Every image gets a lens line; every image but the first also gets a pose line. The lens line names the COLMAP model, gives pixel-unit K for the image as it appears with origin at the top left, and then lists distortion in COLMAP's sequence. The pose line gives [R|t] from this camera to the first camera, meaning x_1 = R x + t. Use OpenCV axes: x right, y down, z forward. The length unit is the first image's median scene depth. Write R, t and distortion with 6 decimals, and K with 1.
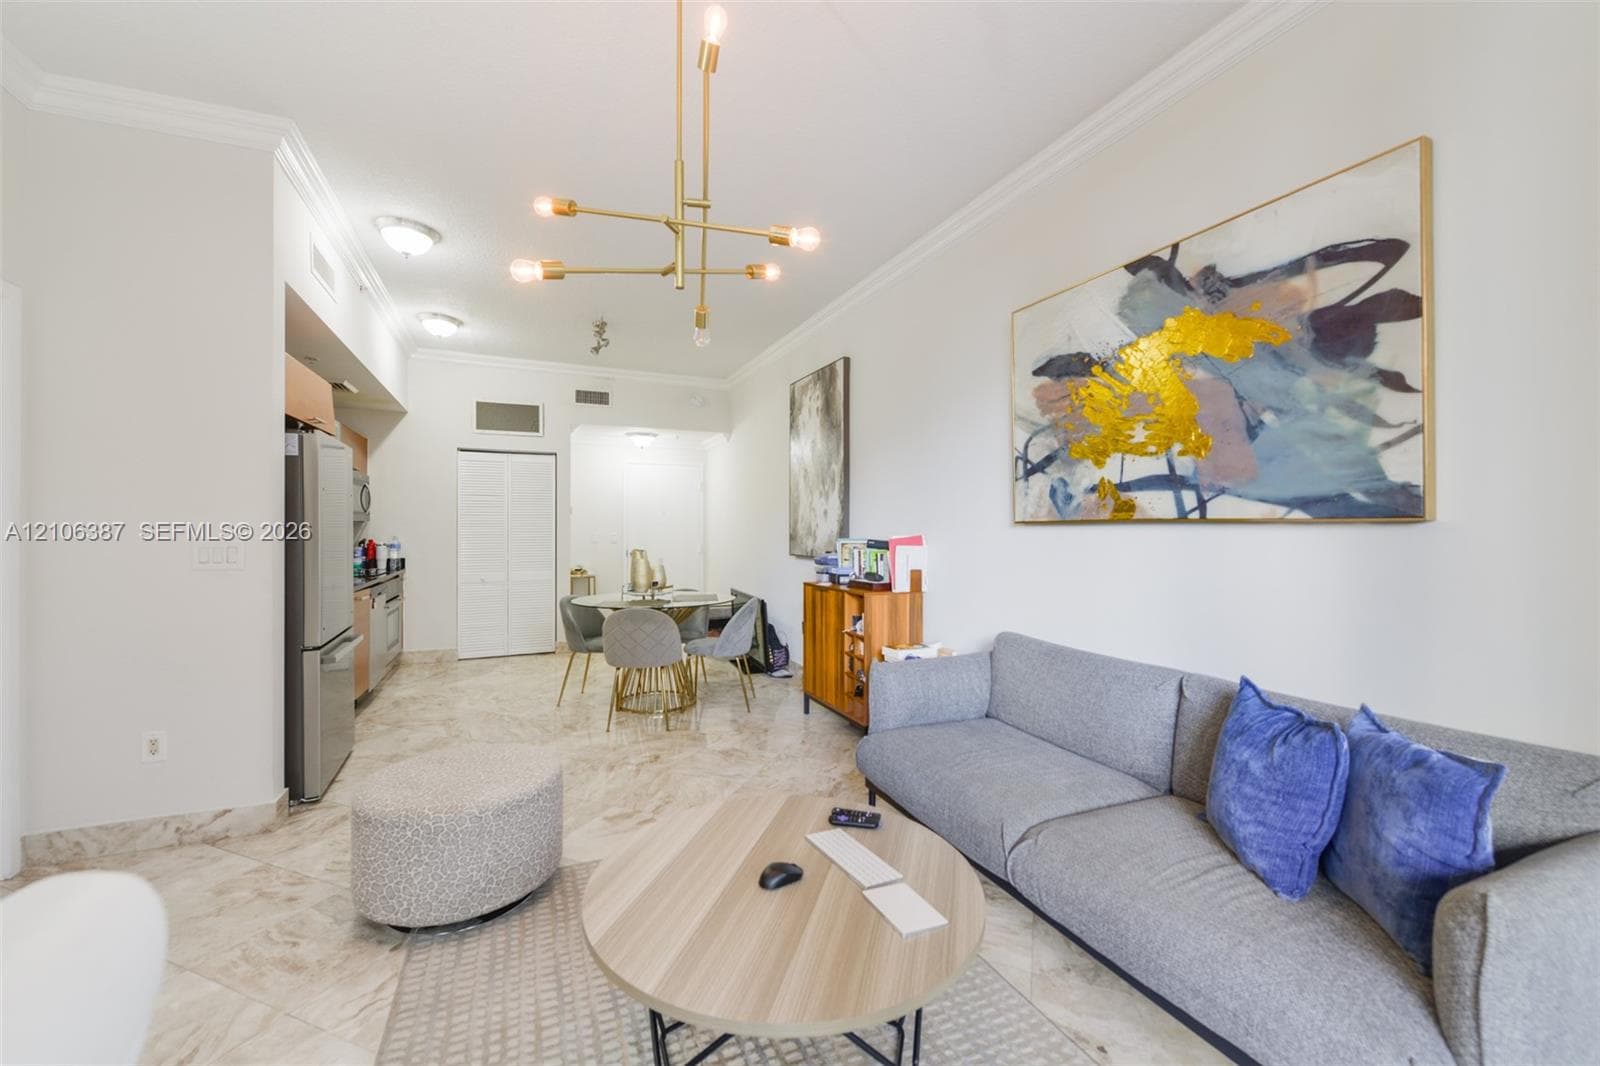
lens RADIAL K [[636.6, 0, 784.8], [0, 636.6, 525.6], [0, 0, 1]] dist [0.001044, -0.000689]
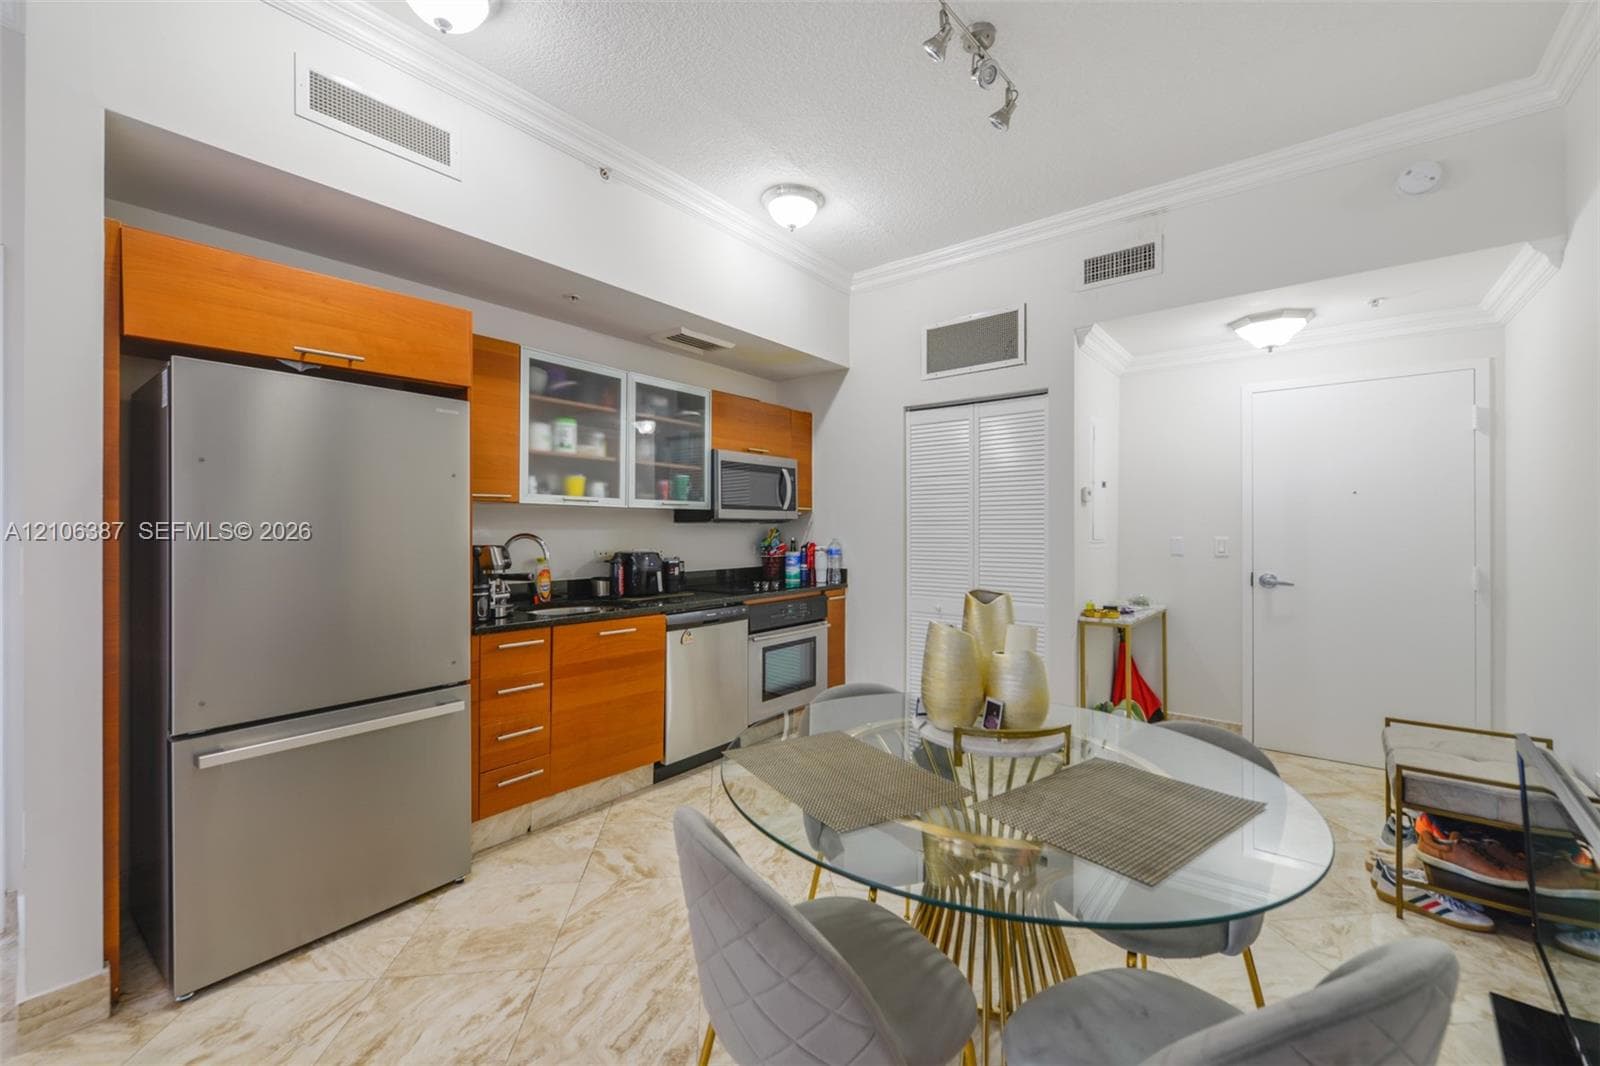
lens RADIAL K [[636.6, 0, 798.2], [0, 636.6, 529.0], [0, 0, 1]] dist [0.001044, -0.000689]
pose [[0.476380, 0.001307, -0.879238, 0.016804], [0.004311, 0.999983, 0.003822, 0.002135], [0.879229, -0.005611, 0.476367, 0.603690]]
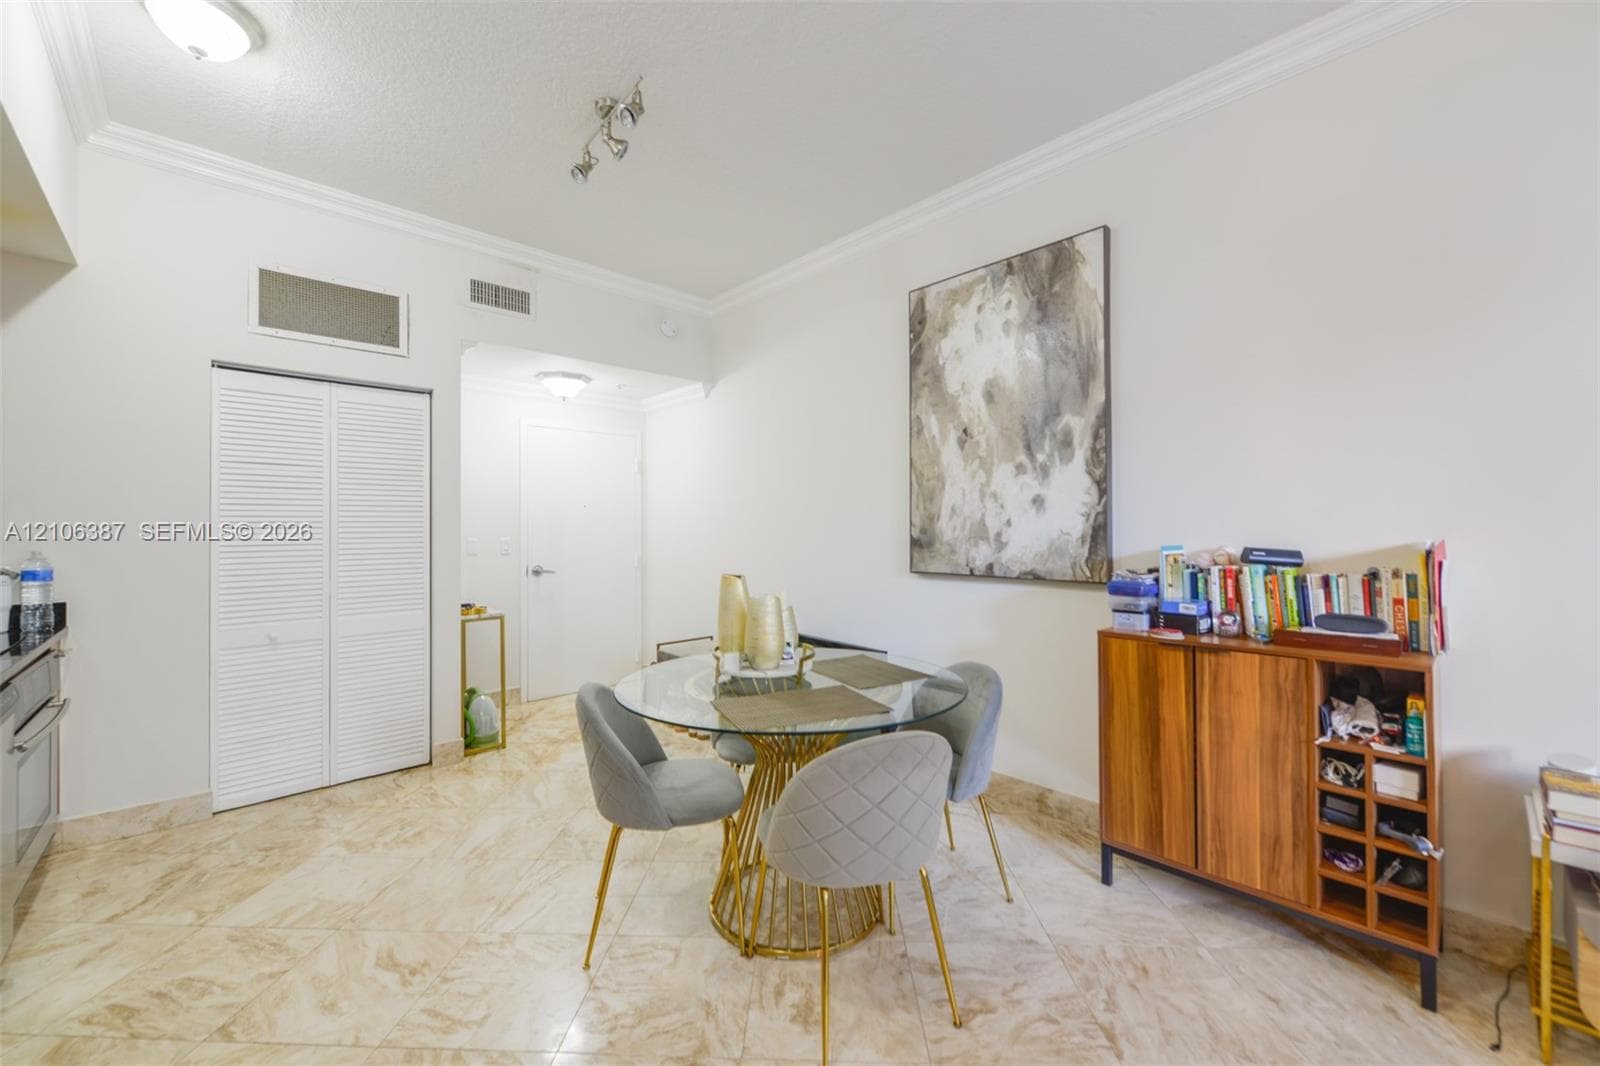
lens RADIAL K [[636.6, 0, 782.6], [0, 636.6, 523.0], [0, 0, 1]] dist [0.001044, -0.000689]
pose [[0.942354, -0.001656, 0.334613, -0.284795], [0.003812, 0.999976, -0.005789, 0.002016], [-0.334595, 0.006731, 0.942338, 0.433923]]
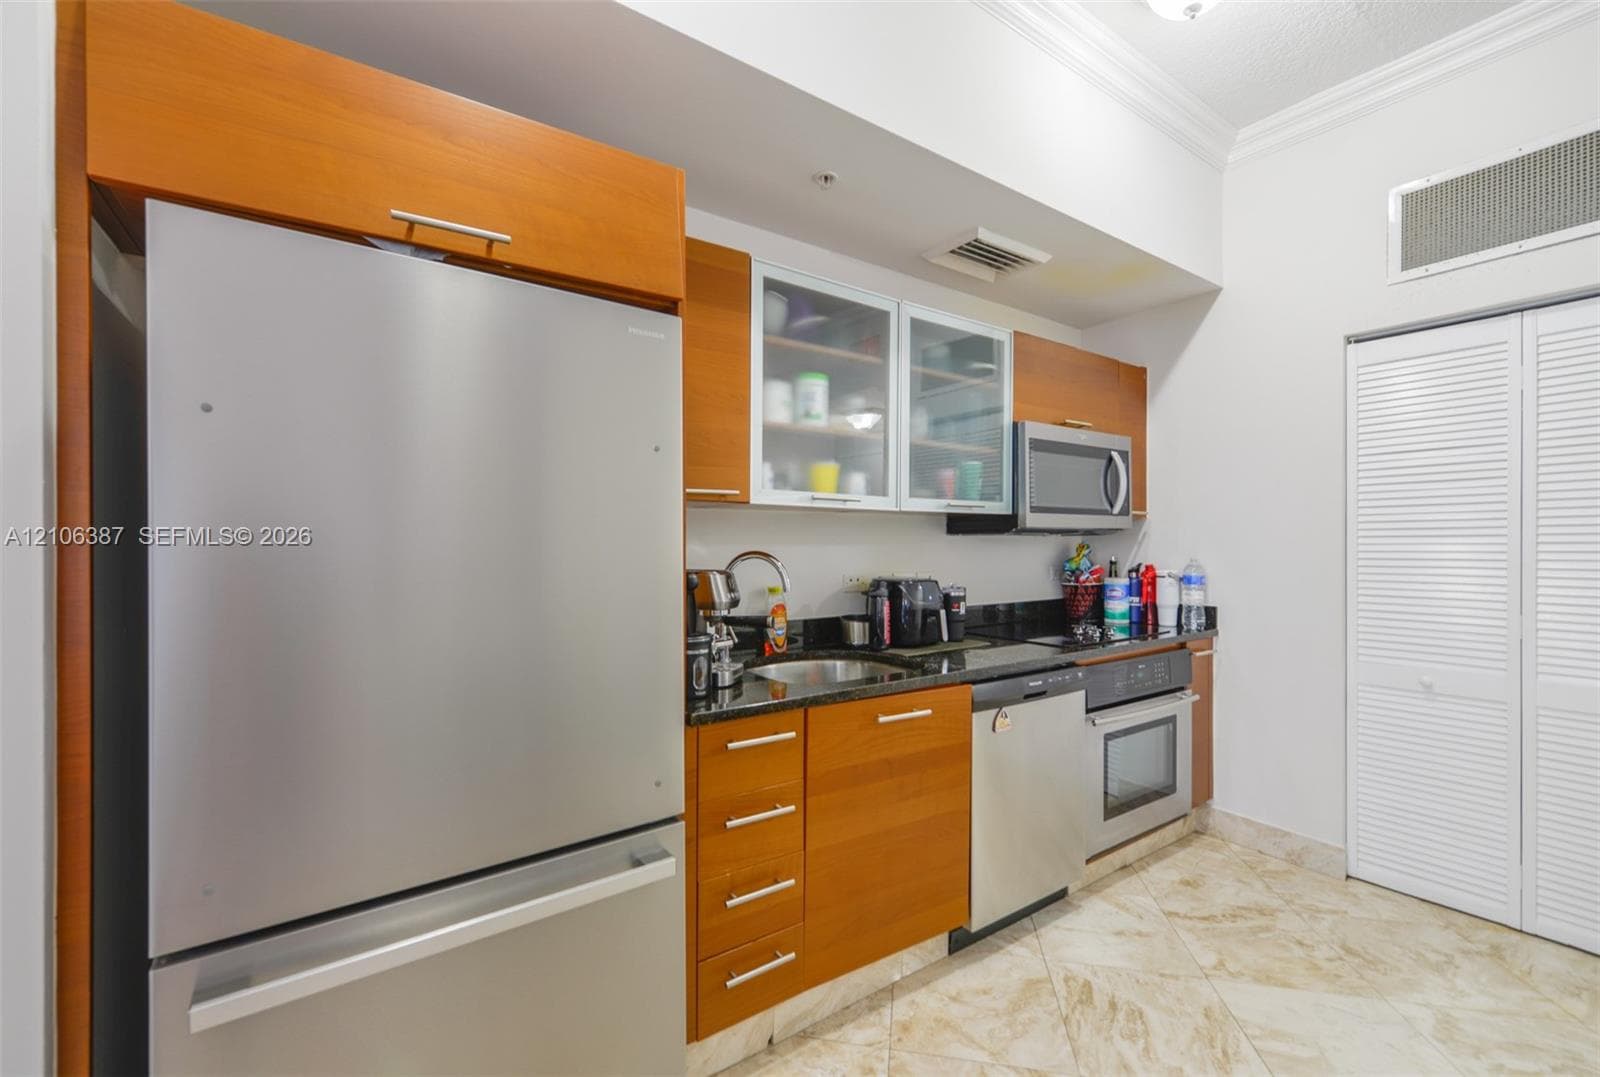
lens RADIAL K [[660.7, 0, 795.1], [0, 660.7, 546.3], [0, 0, 1]] dist [0.000706, 0.000370]
pose [[0.201648, 0.003625, -0.979451, -0.189539], [0.006981, 0.999962, 0.005138, 0.002666], [0.979433, -0.007874, 0.201615, 0.604645]]
